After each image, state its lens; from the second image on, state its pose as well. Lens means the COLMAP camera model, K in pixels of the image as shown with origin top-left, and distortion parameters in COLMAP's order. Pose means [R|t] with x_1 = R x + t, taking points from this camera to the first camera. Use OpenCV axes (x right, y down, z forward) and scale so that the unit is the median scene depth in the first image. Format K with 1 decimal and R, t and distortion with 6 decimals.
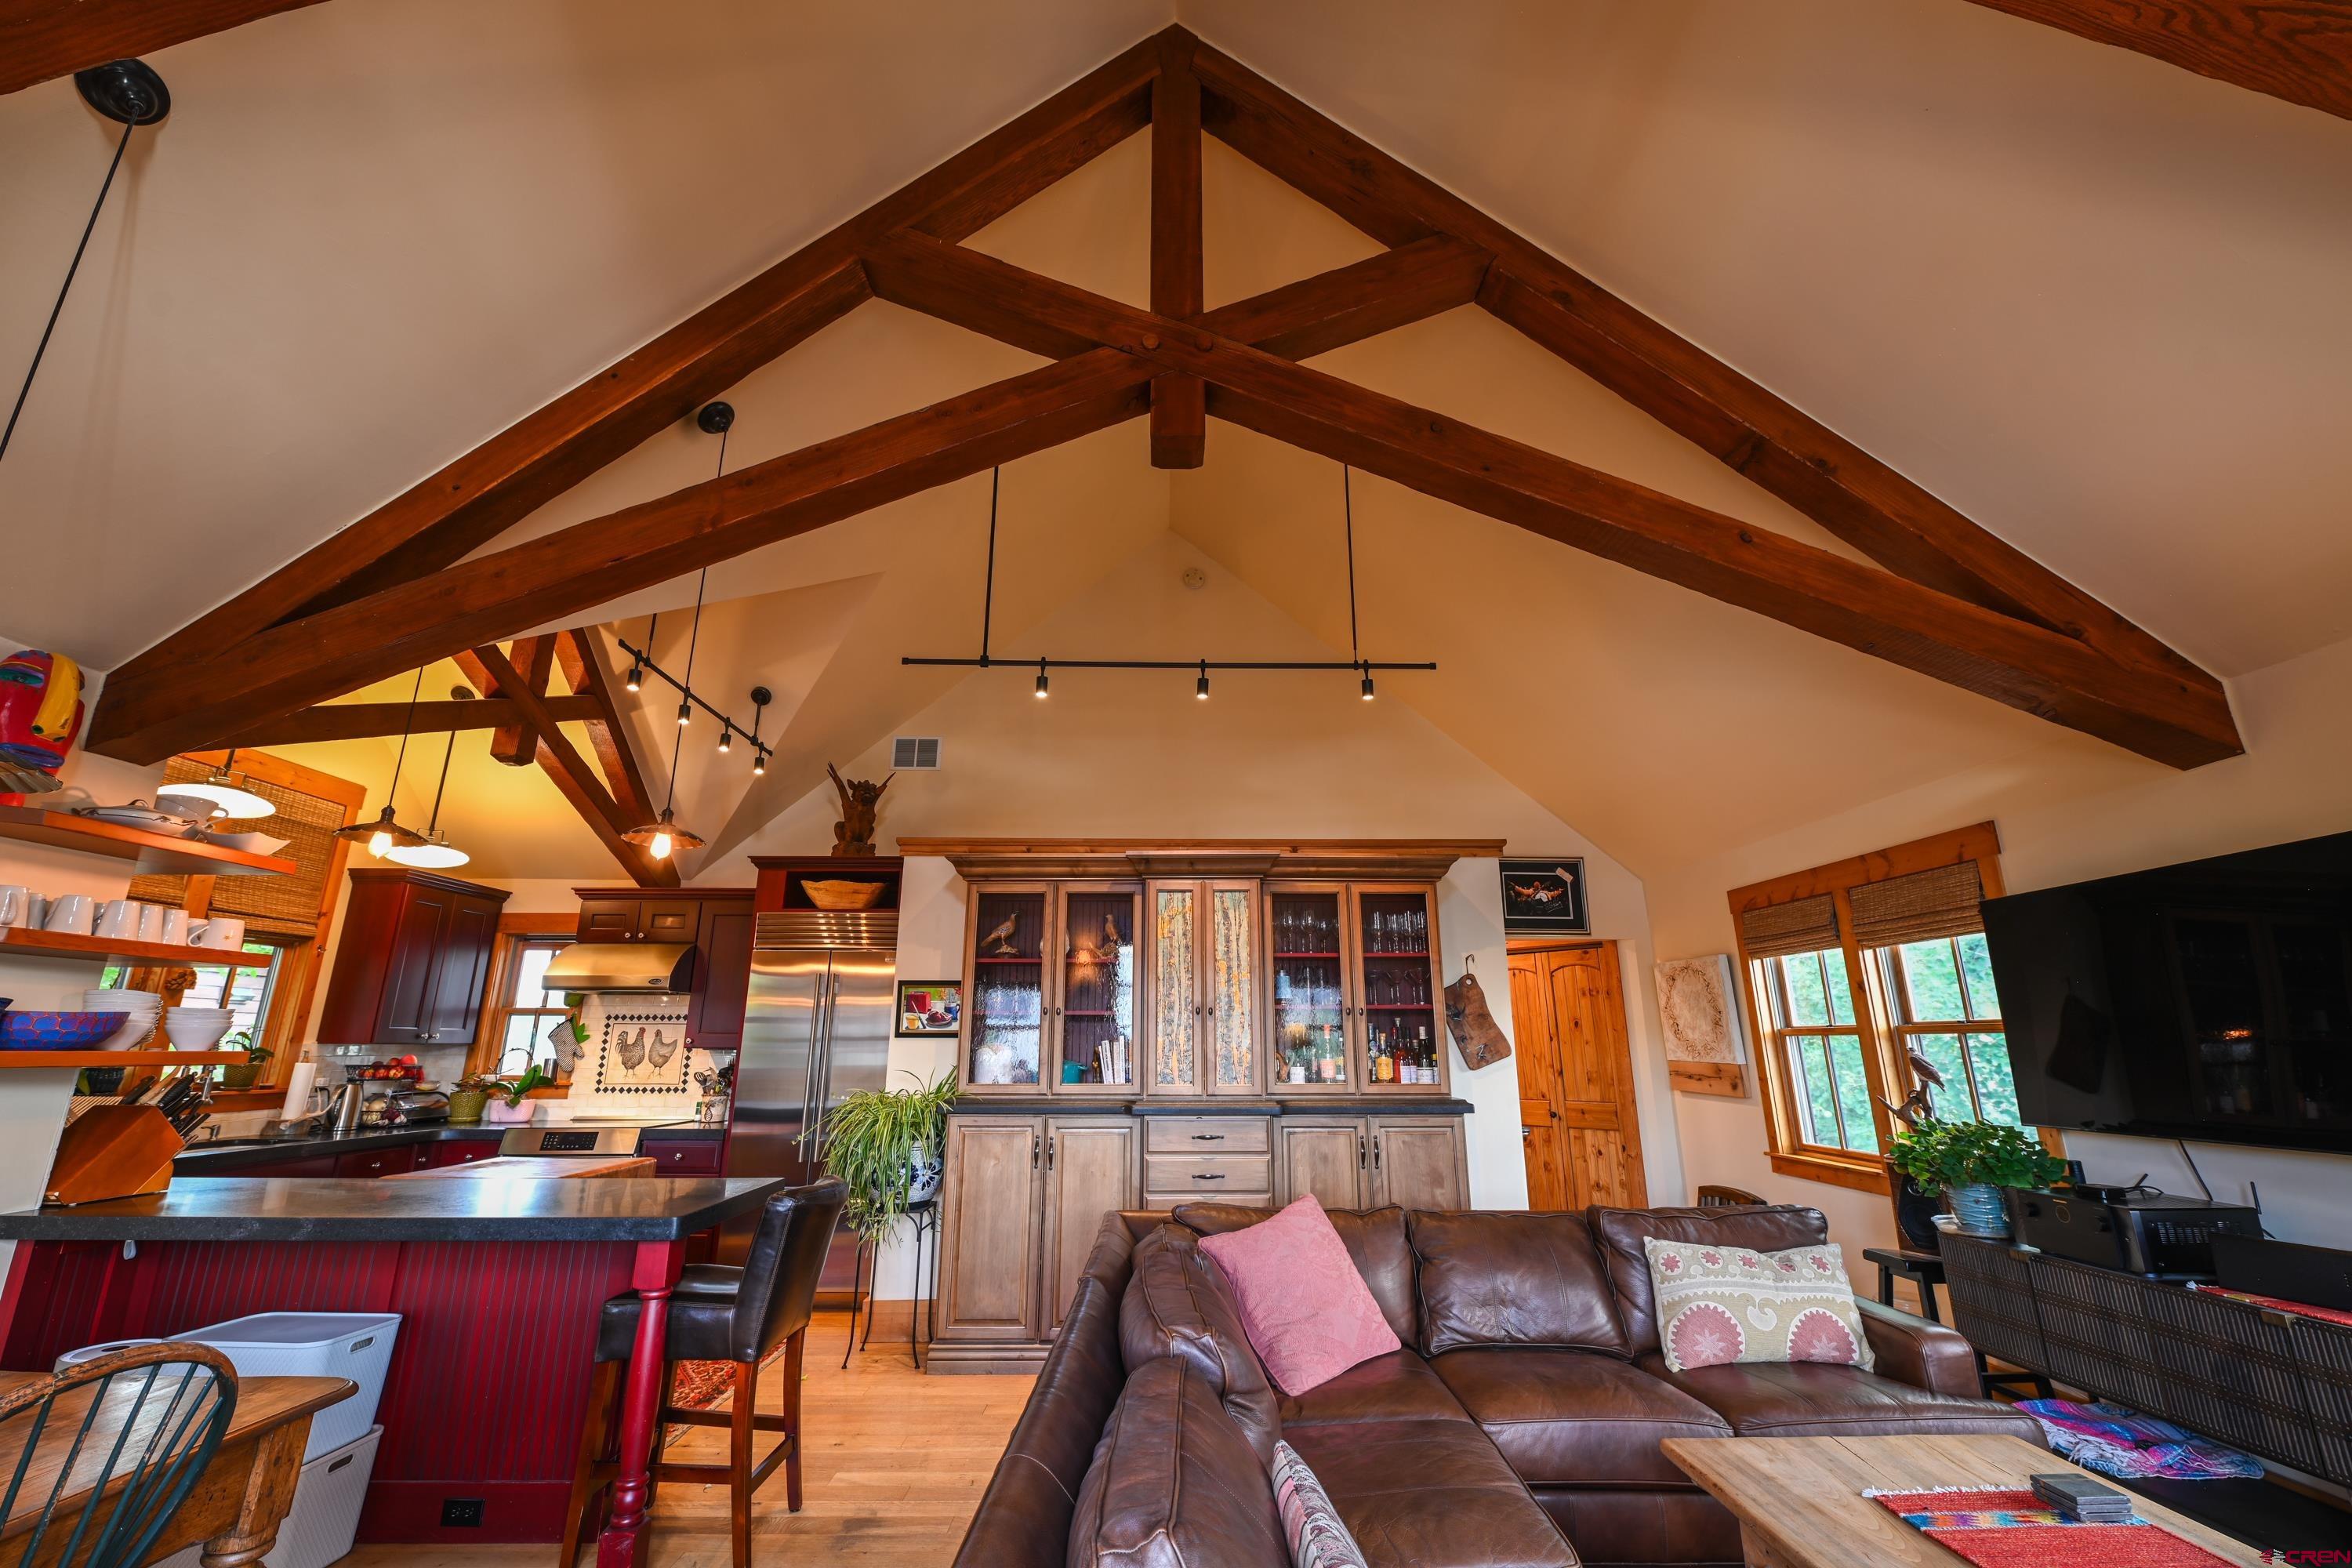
lens RADIAL K [[930.5, 0, 1176.8], [0, 930.5, 789.5], [0, 0, 1]] dist [-0.006319, -0.000735]
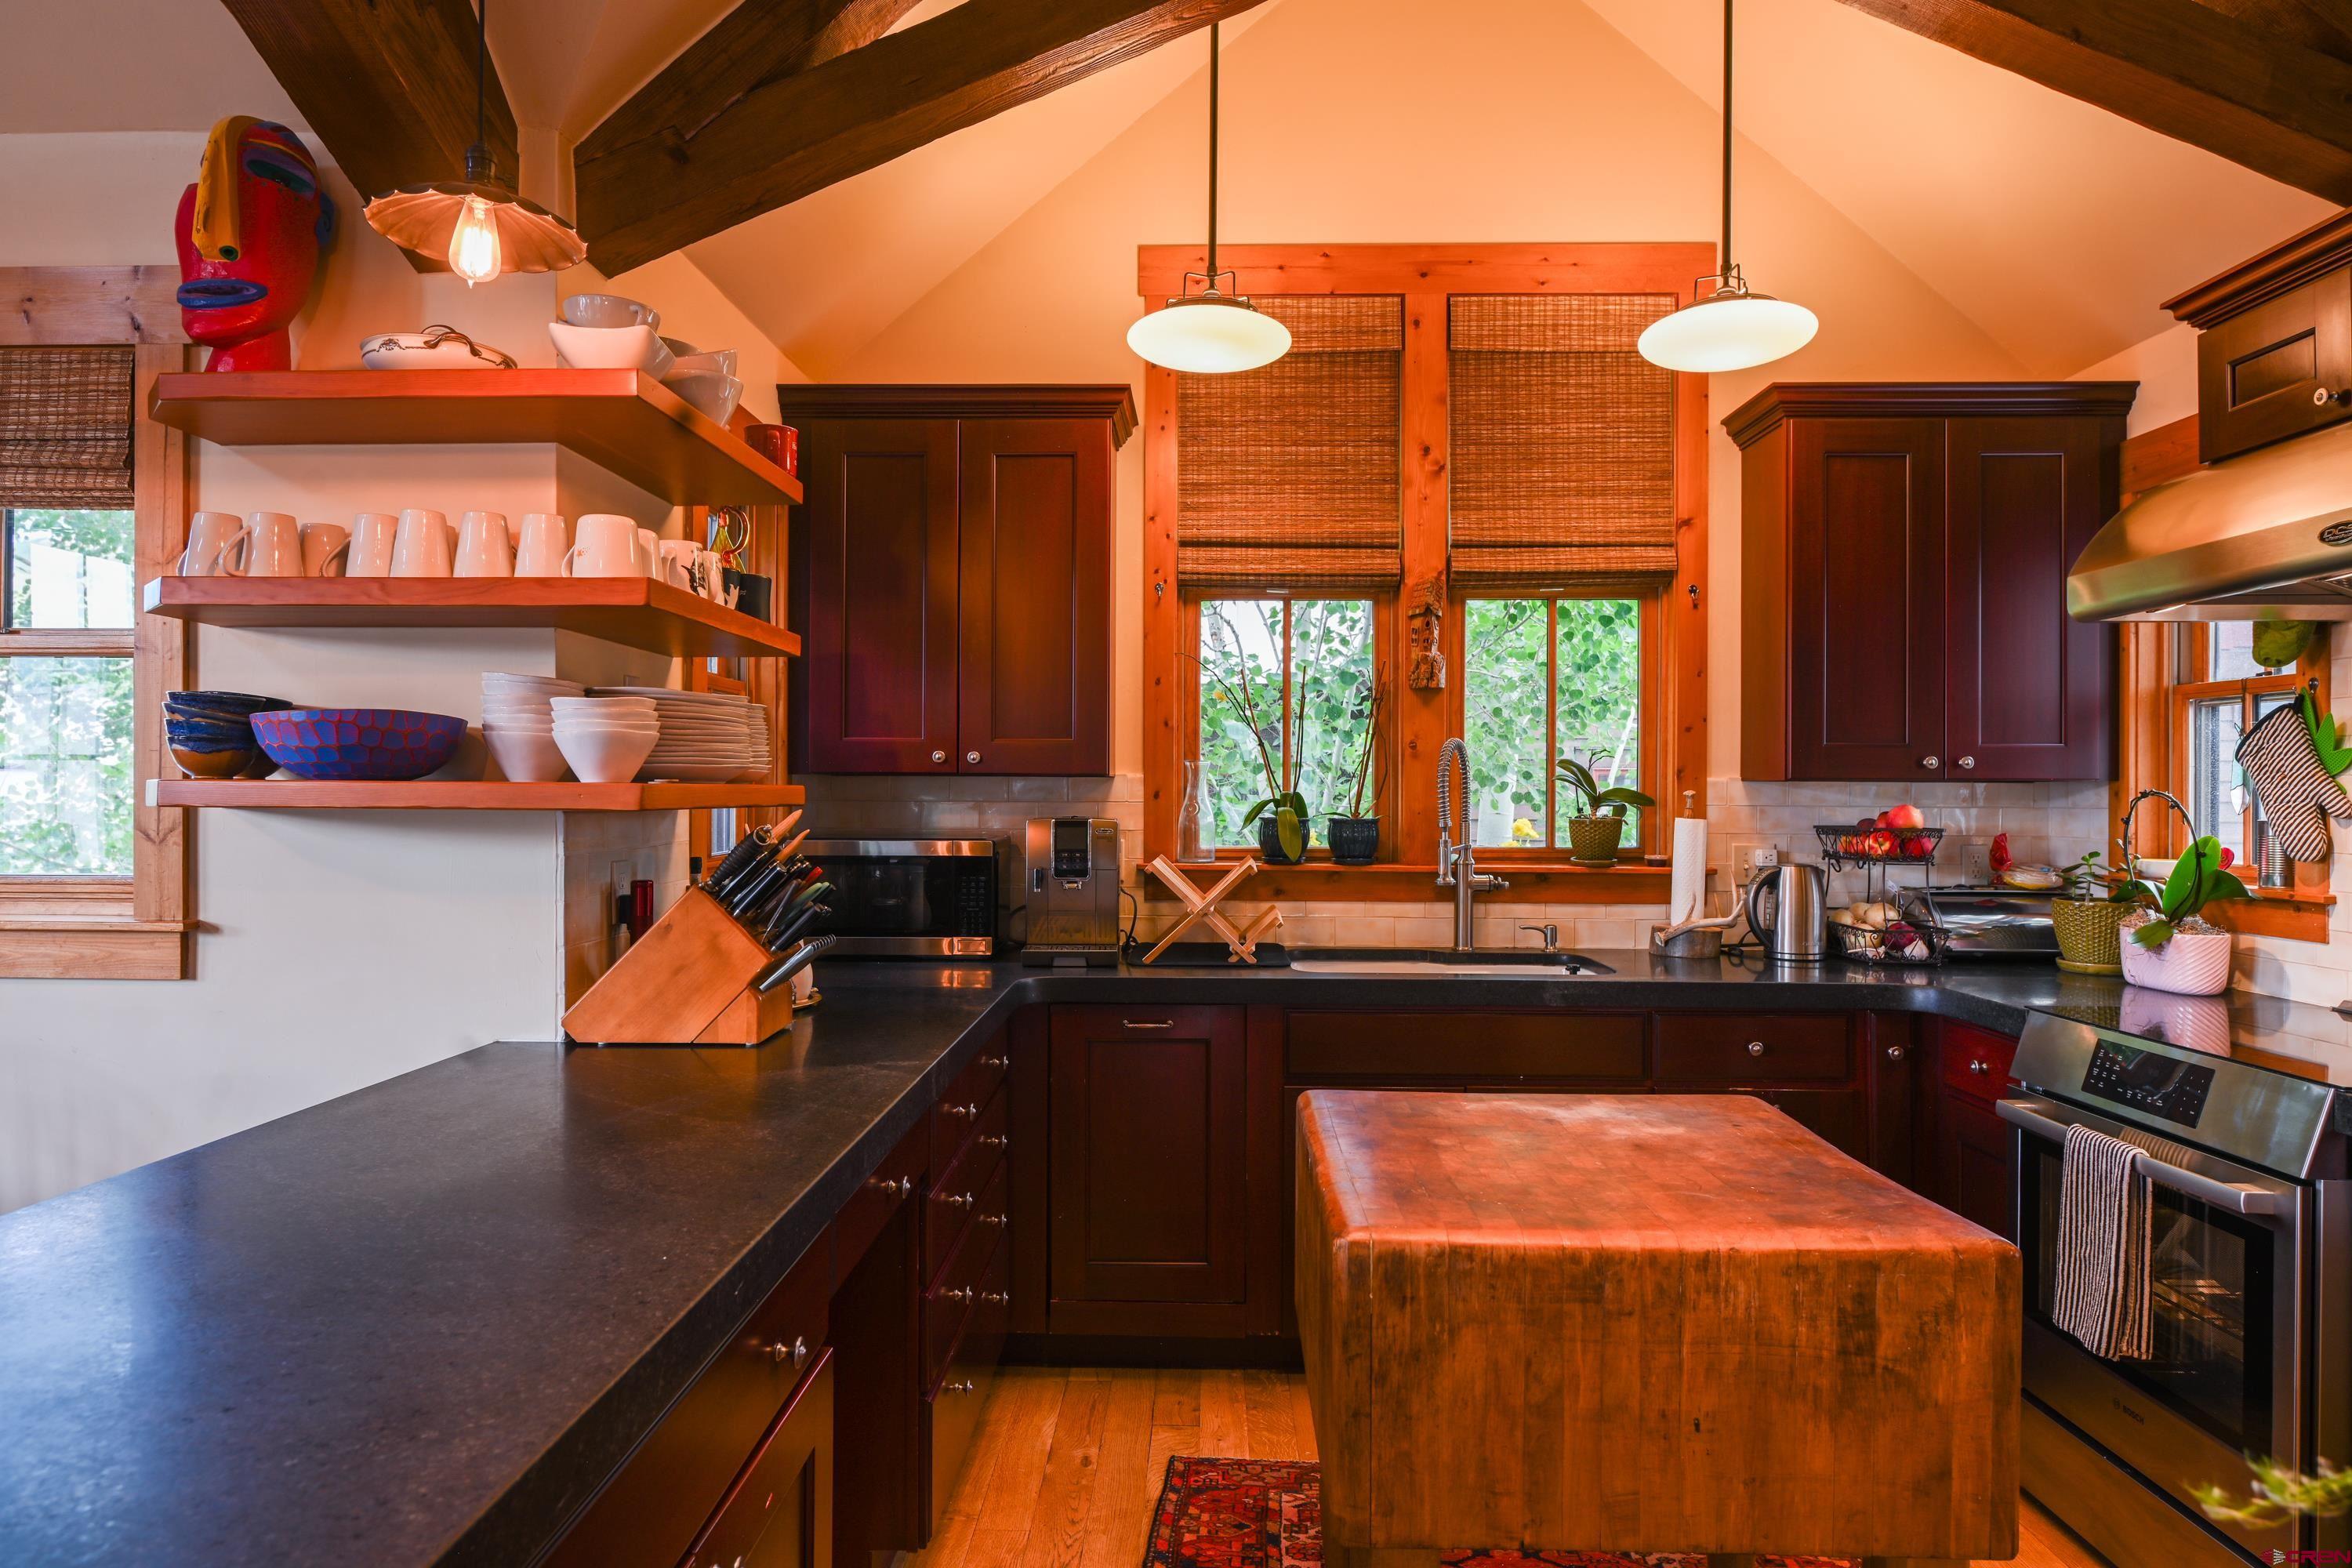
lens RADIAL K [[1391.1, 0, 1175.9], [0, 1391.1, 794.6], [0, 0, 1]] dist [-0.004654, -0.003719]
pose [[-0.044974, 0.001745, -0.998987, -0.238146], [0.260763, 0.965351, -0.010053, 0.270103], [0.964355, -0.260951, -0.043870, 0.949537]]
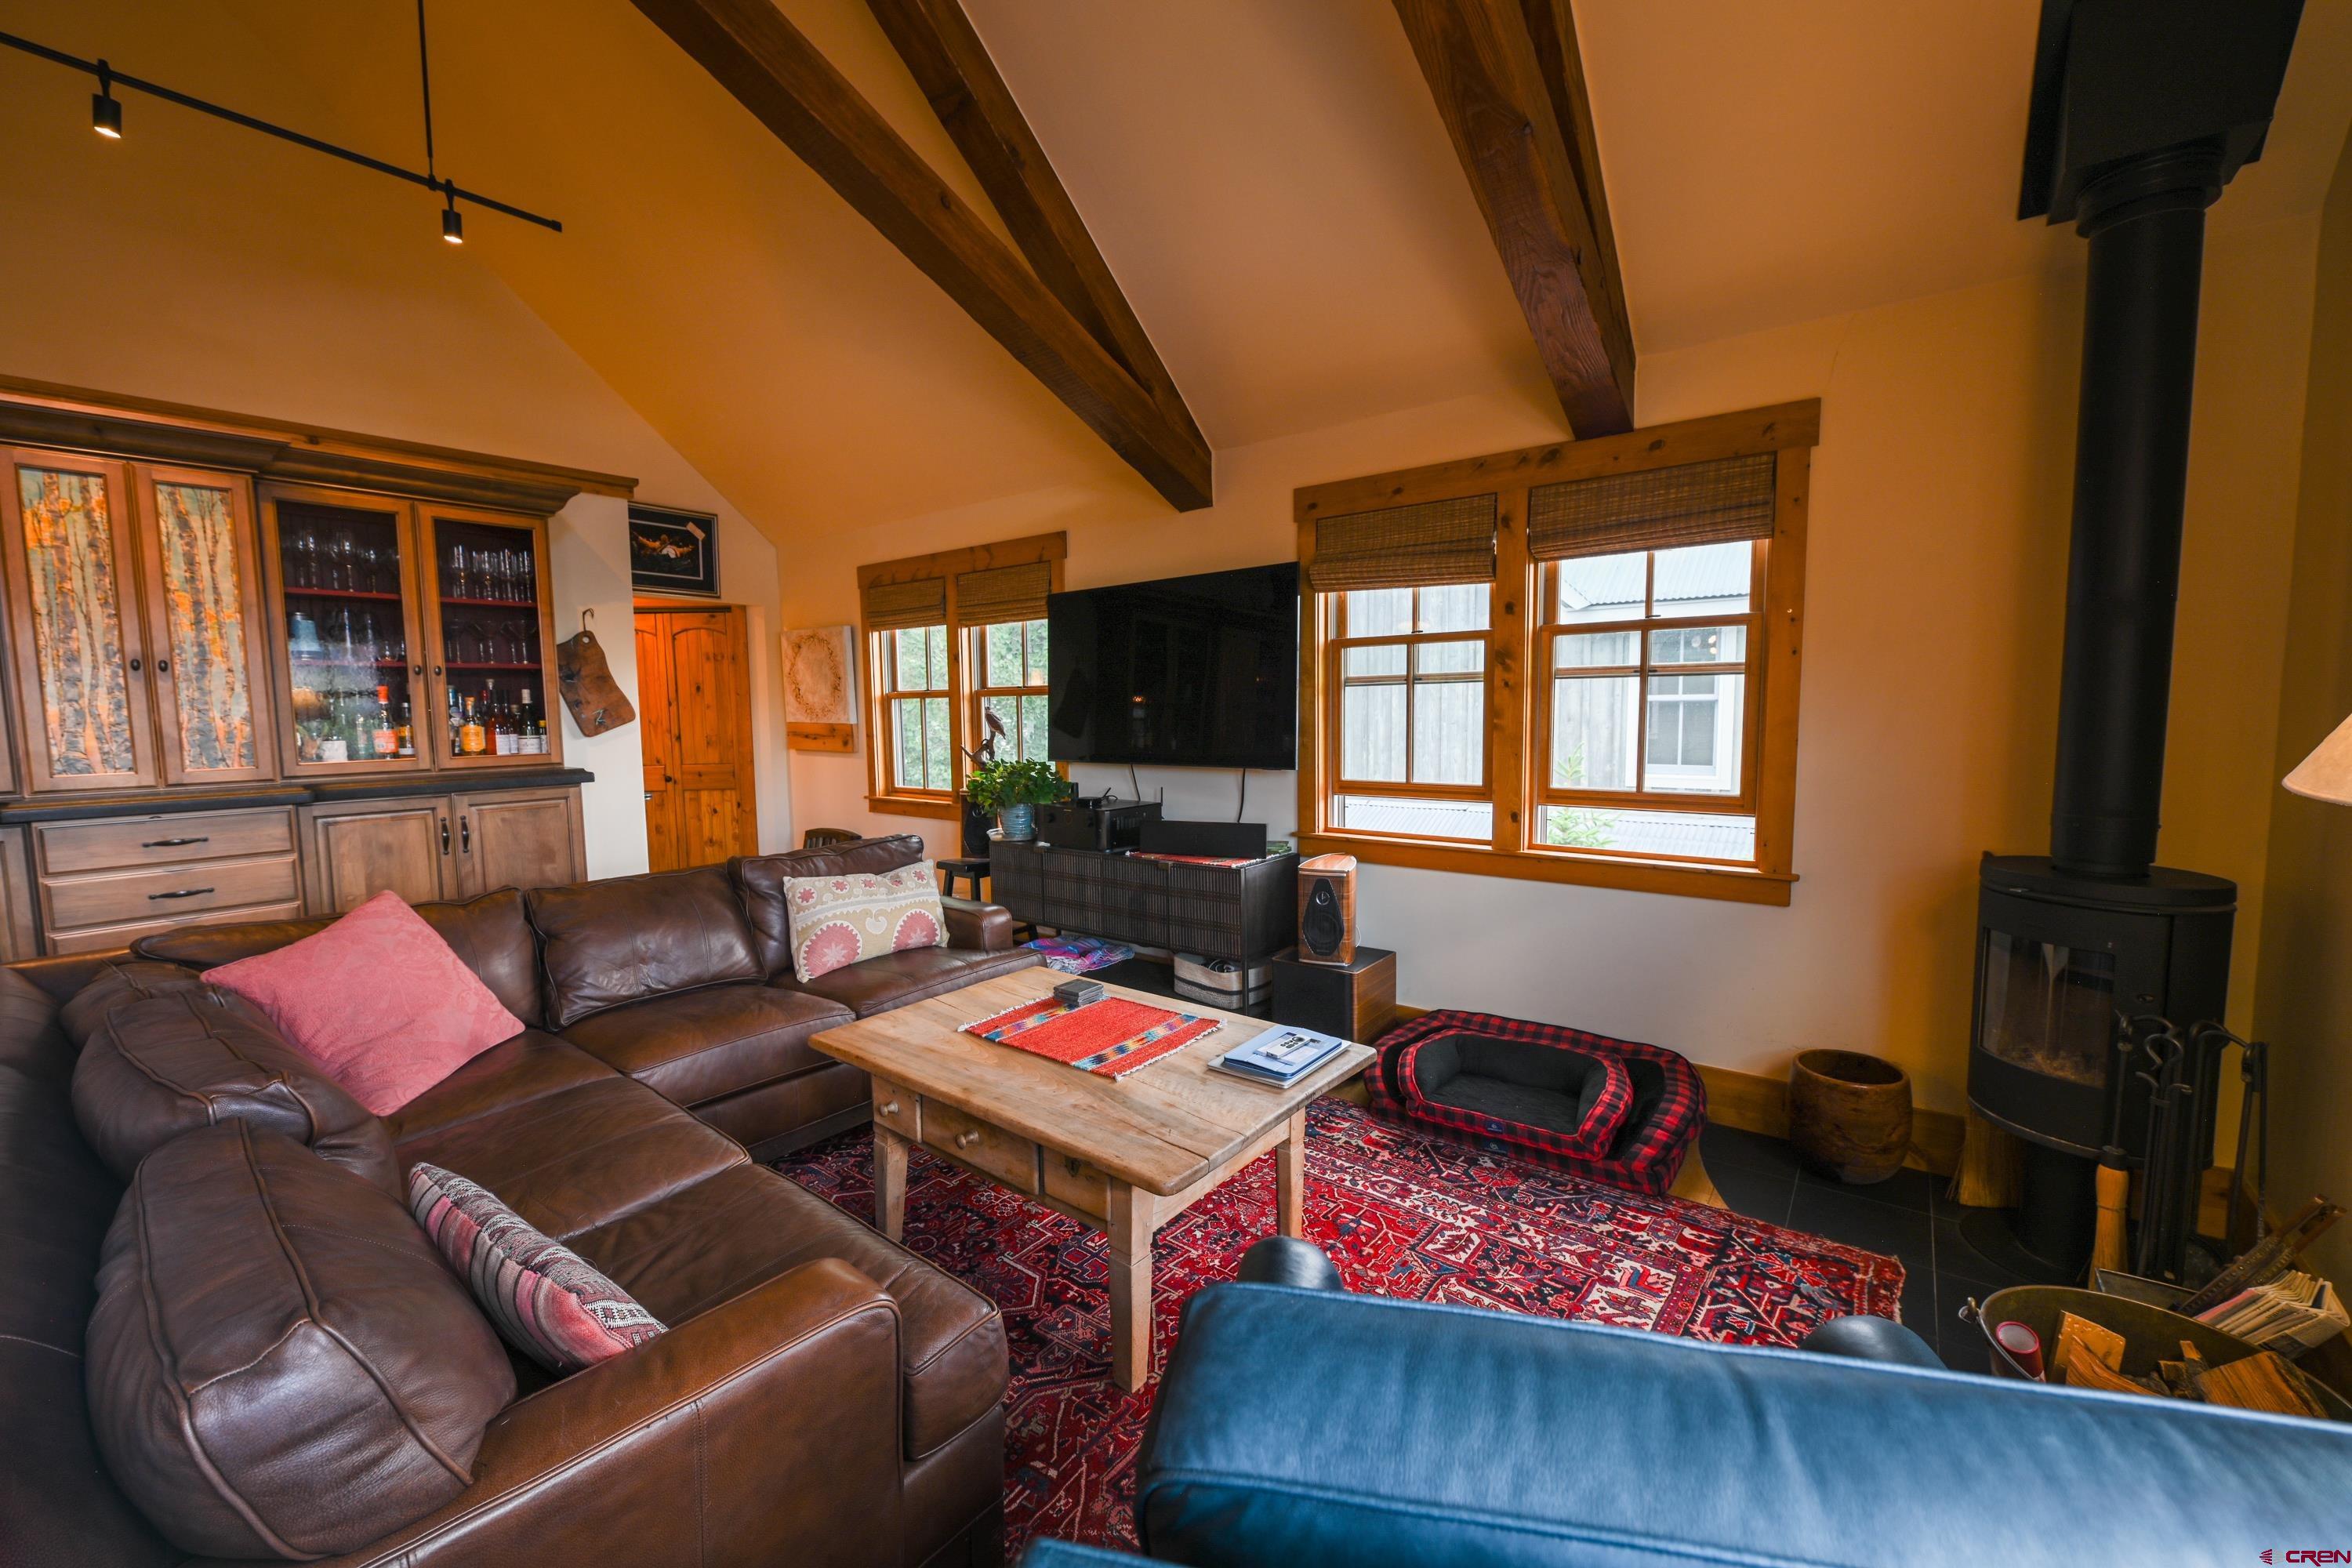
lens RADIAL K [[930.5, 0, 1168.9], [0, 930.5, 789.1], [0, 0, 1]] dist [-0.006319, -0.000735]
pose [[0.629502, -0.079079, 0.772964, -0.029479], [-0.191851, 0.948187, 0.253249, 0.015687], [-0.752941, -0.307715, 0.581714, 0.041137]]
